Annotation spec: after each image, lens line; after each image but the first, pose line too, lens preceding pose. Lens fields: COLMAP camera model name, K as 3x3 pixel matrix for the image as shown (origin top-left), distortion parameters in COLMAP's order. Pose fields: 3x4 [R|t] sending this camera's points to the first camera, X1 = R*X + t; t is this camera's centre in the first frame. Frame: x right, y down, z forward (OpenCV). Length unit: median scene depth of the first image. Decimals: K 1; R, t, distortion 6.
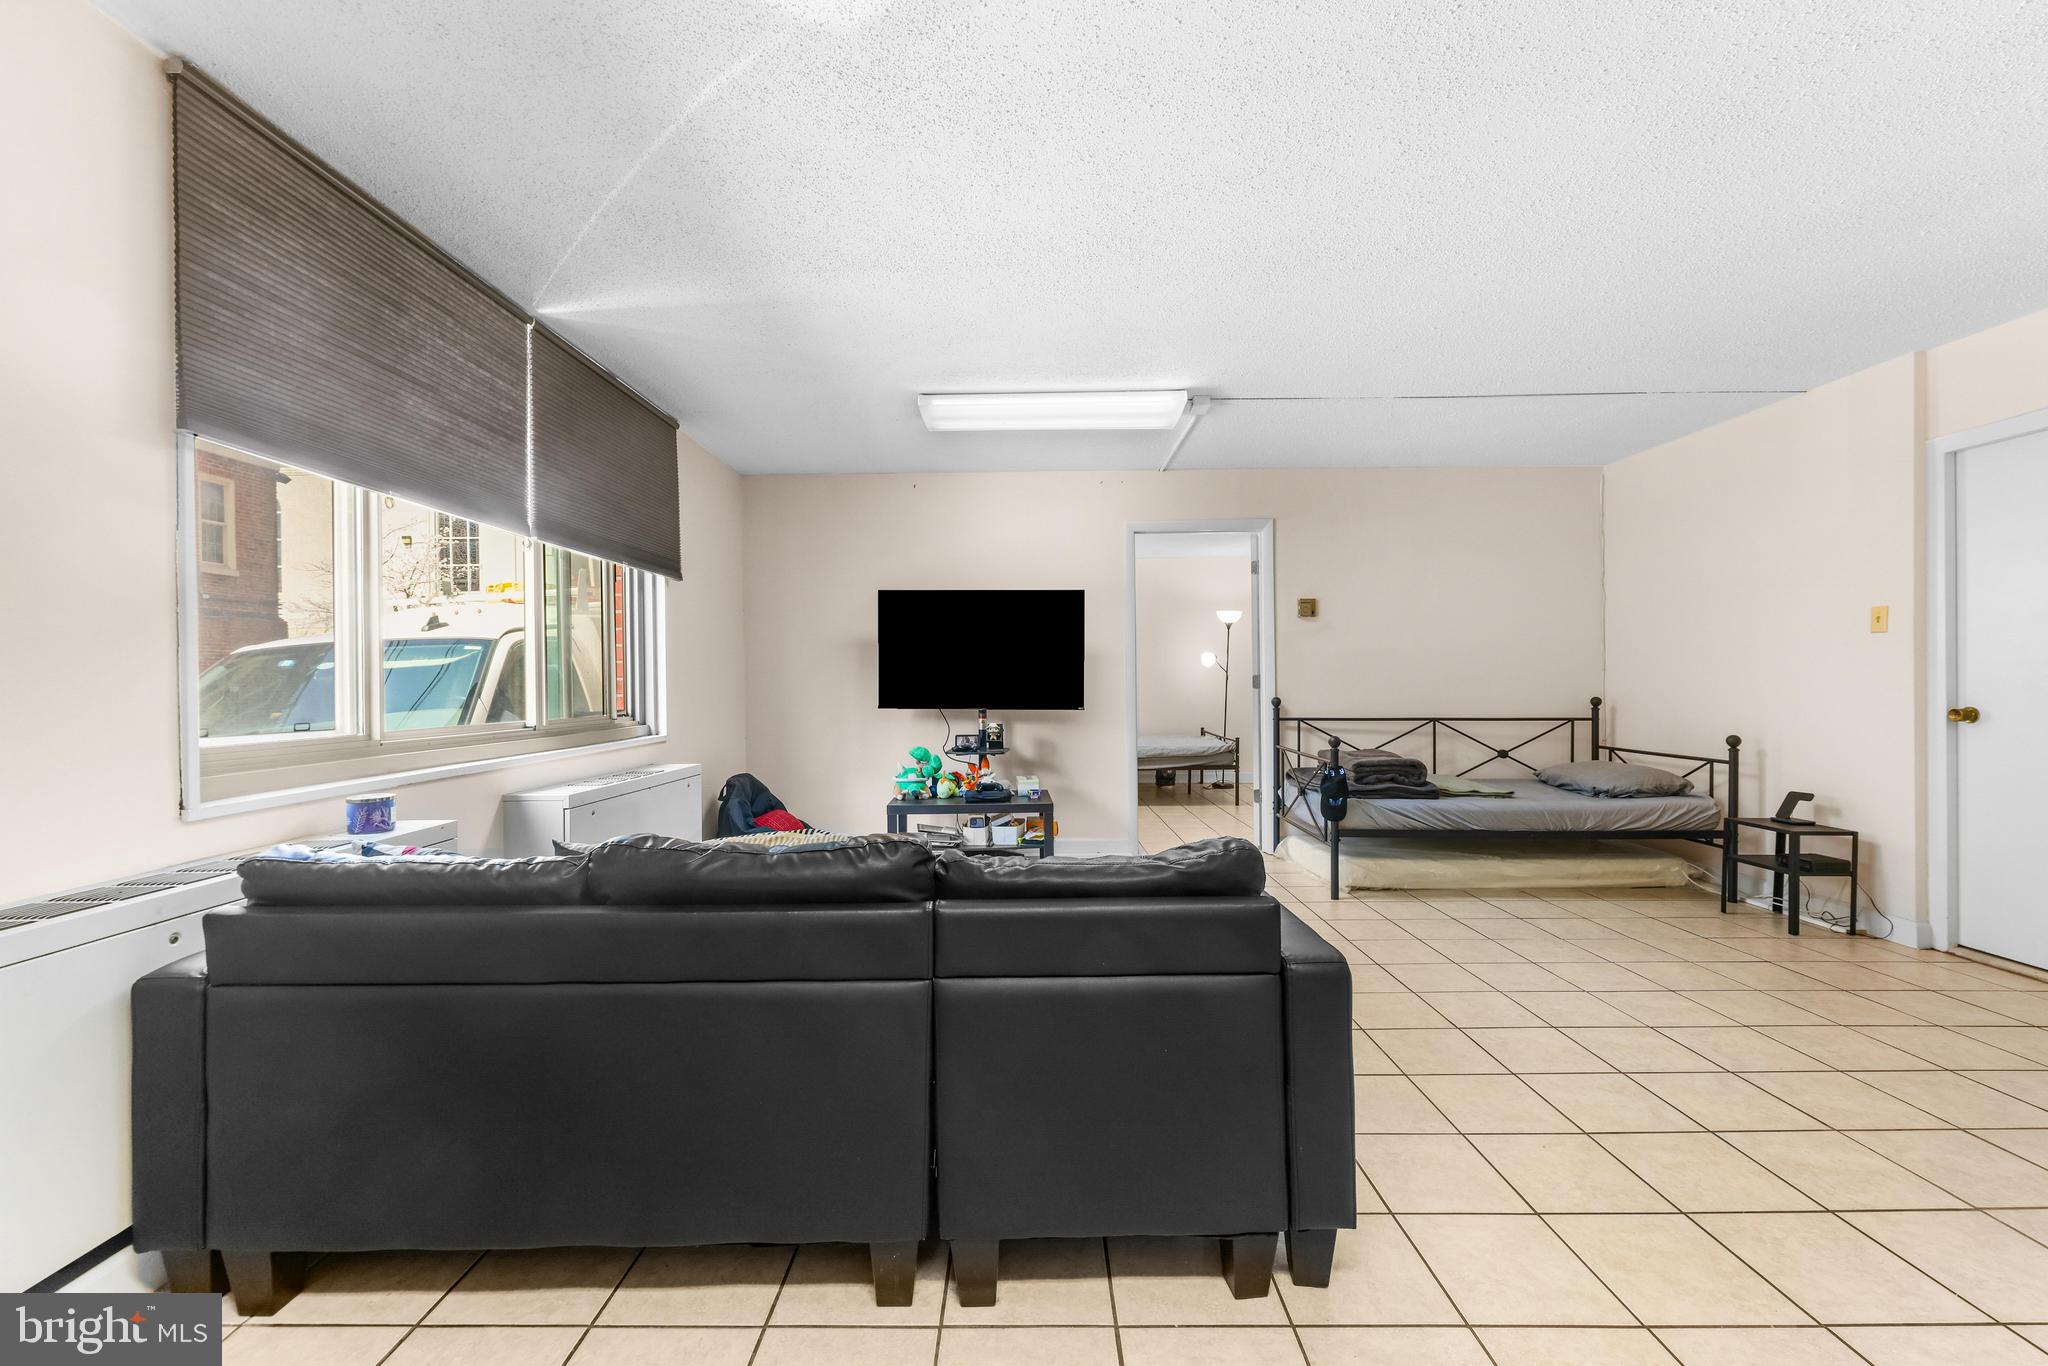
lens RADIAL K [[833.3, 0, 1024.9], [0, 833.3, 682.2], [0, 0, 1]] dist [-0.003662, 0.001374]
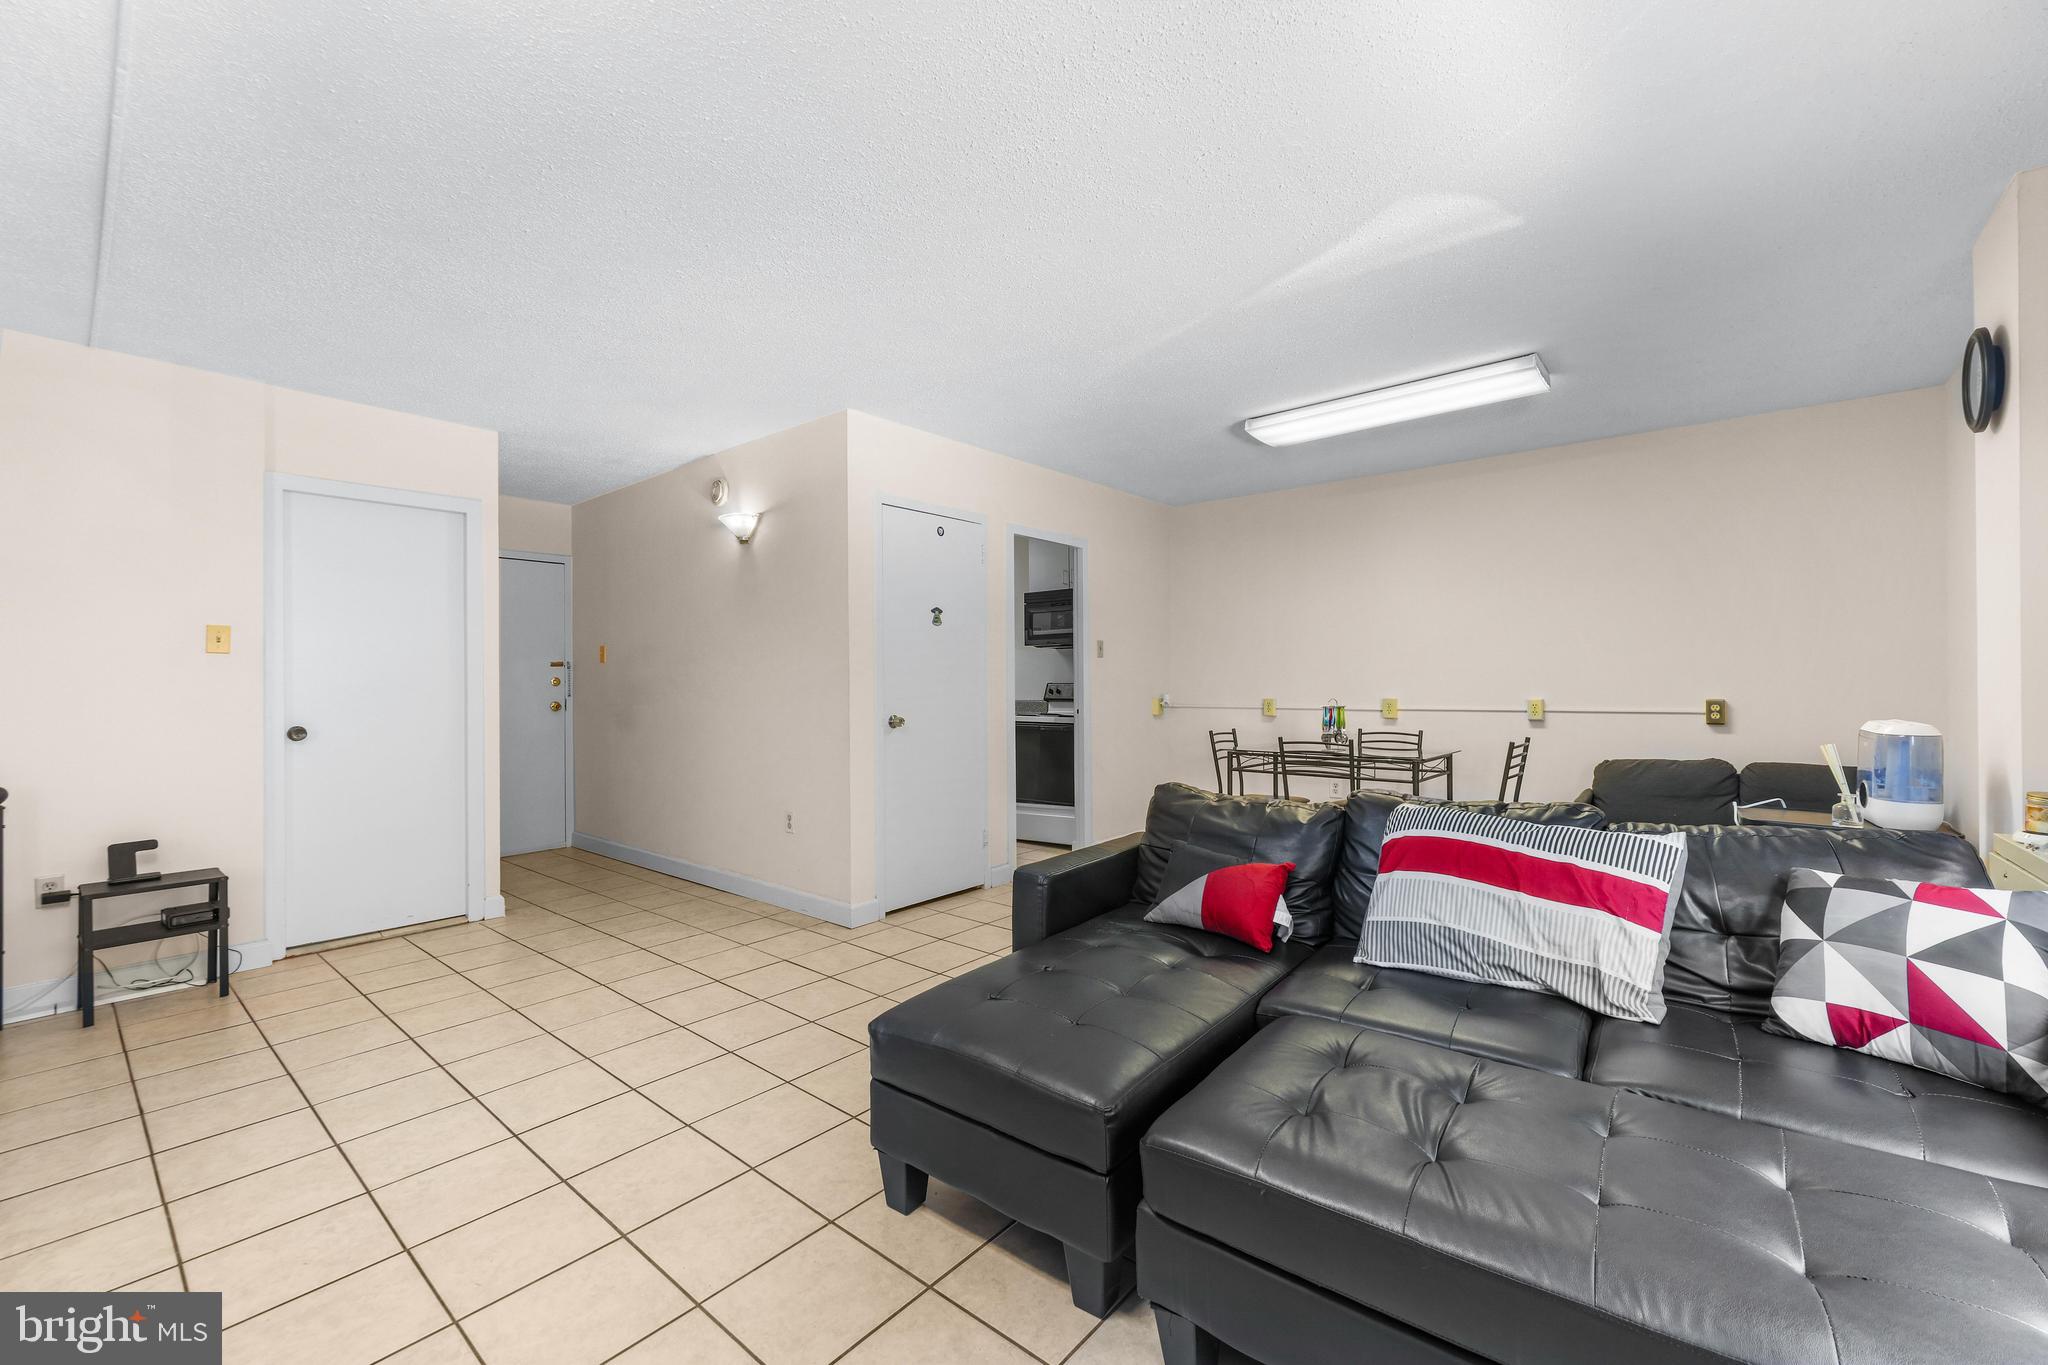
lens RADIAL K [[833.3, 0, 1018.1], [0, 833.3, 678.9], [0, 0, 1]] dist [-0.003662, 0.001374]
pose [[-0.761063, 0.016614, 0.648465, -0.259153], [0.014720, 0.999857, -0.008341, -0.008397], [-0.648511, 0.003198, -0.761199, 1.029872]]
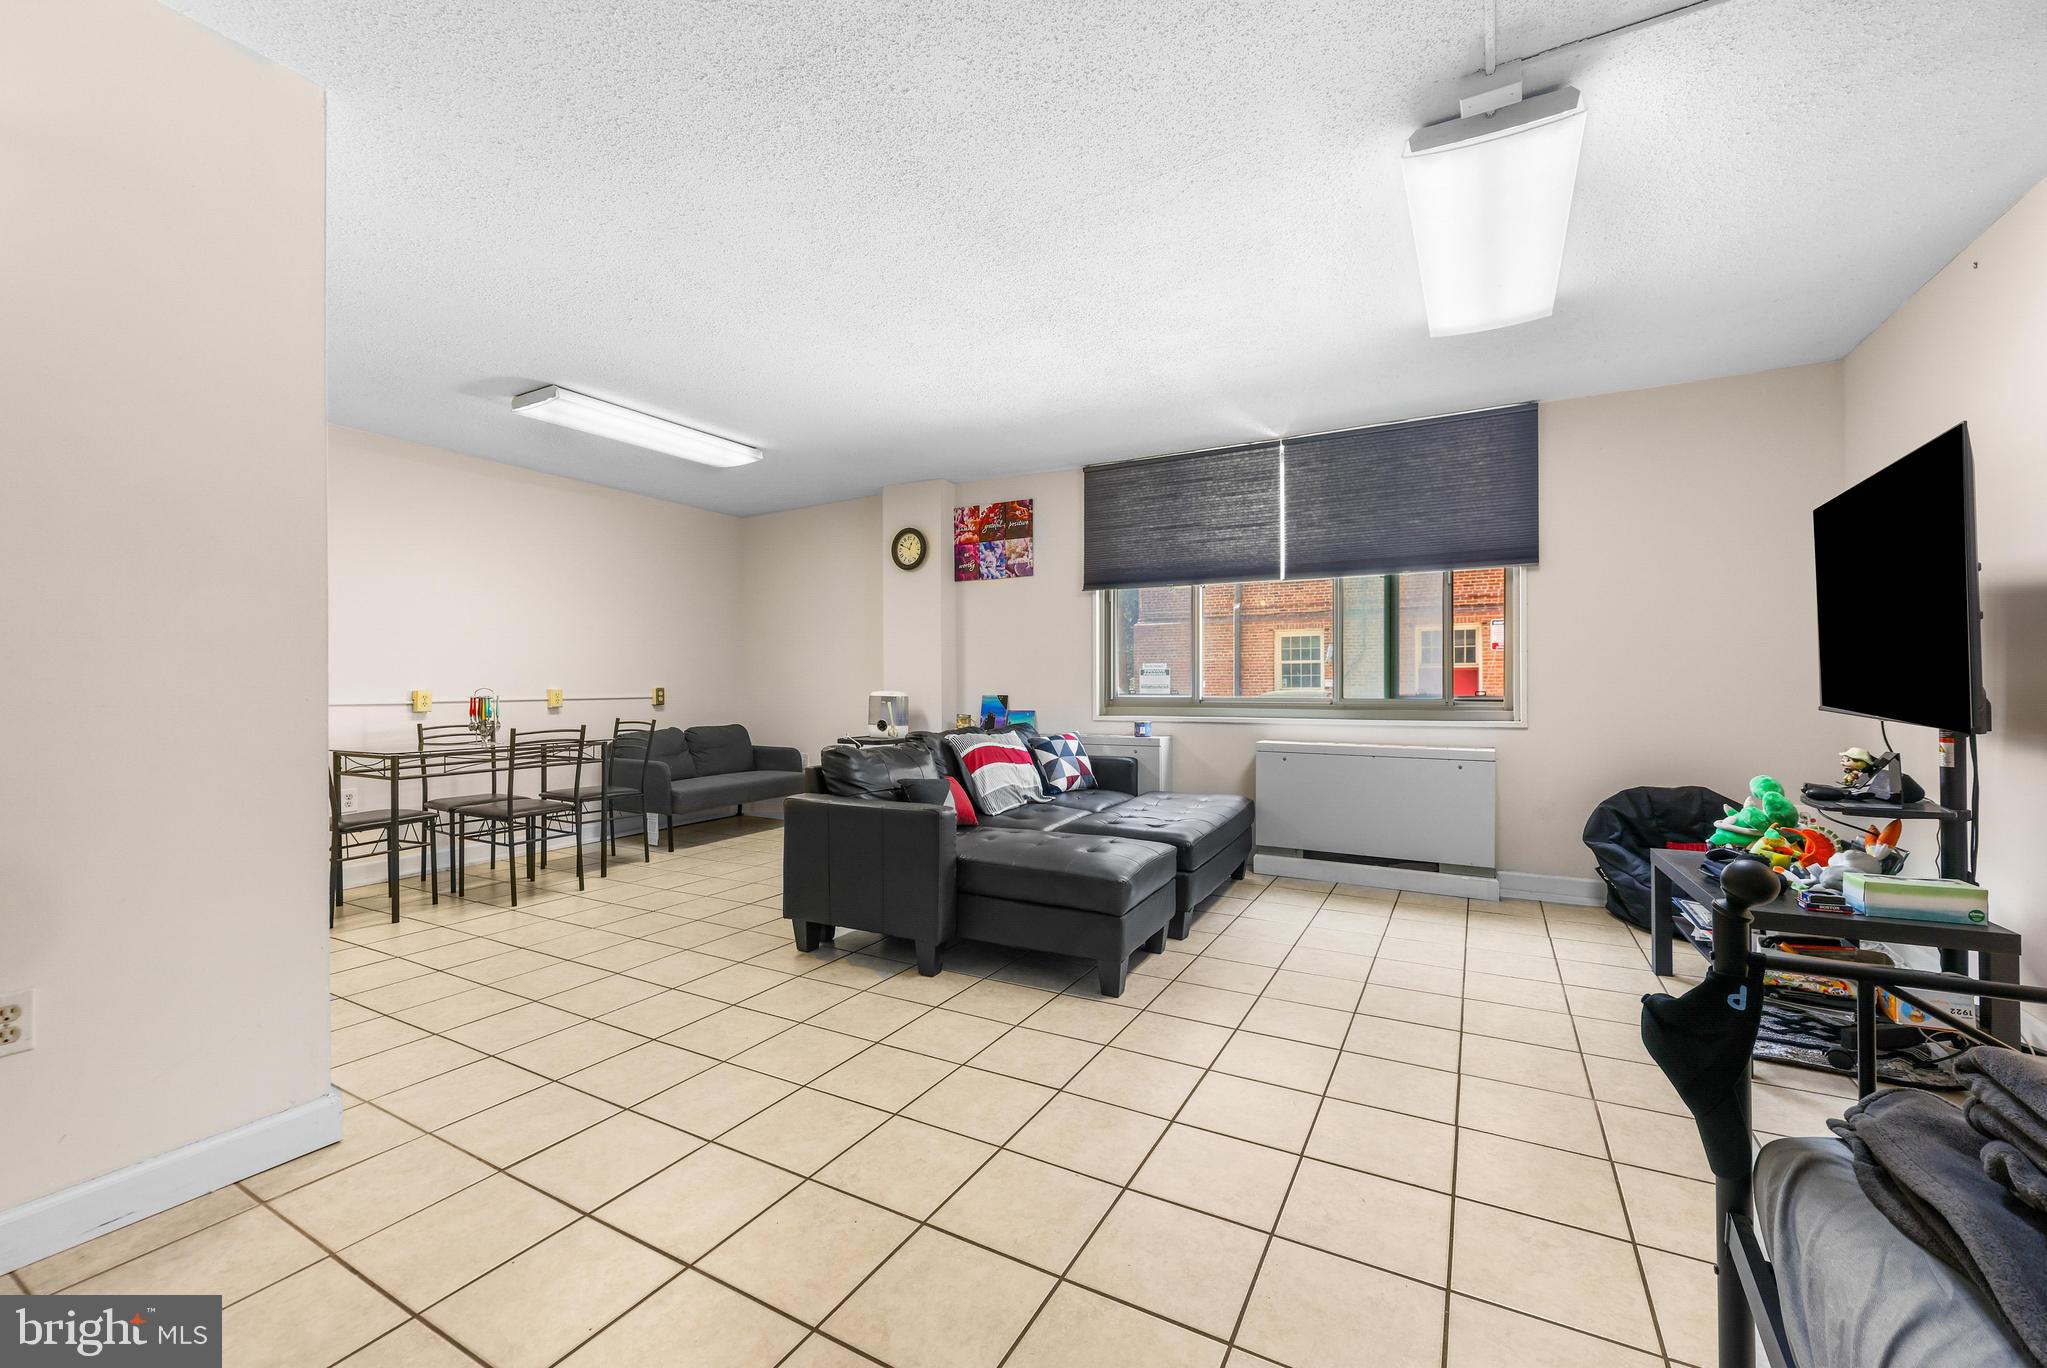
lens RADIAL K [[832.9, 0, 1022.0], [0, 832.9, 682.4], [0, 0, 1]] dist [-0.003662, 0.001374]
pose [[-0.486020, 0.008230, -0.873909, 0.768049], [0.006116, 0.999963, 0.006016, 0.006249], [0.873927, -0.002421, -0.486052, 0.999463]]
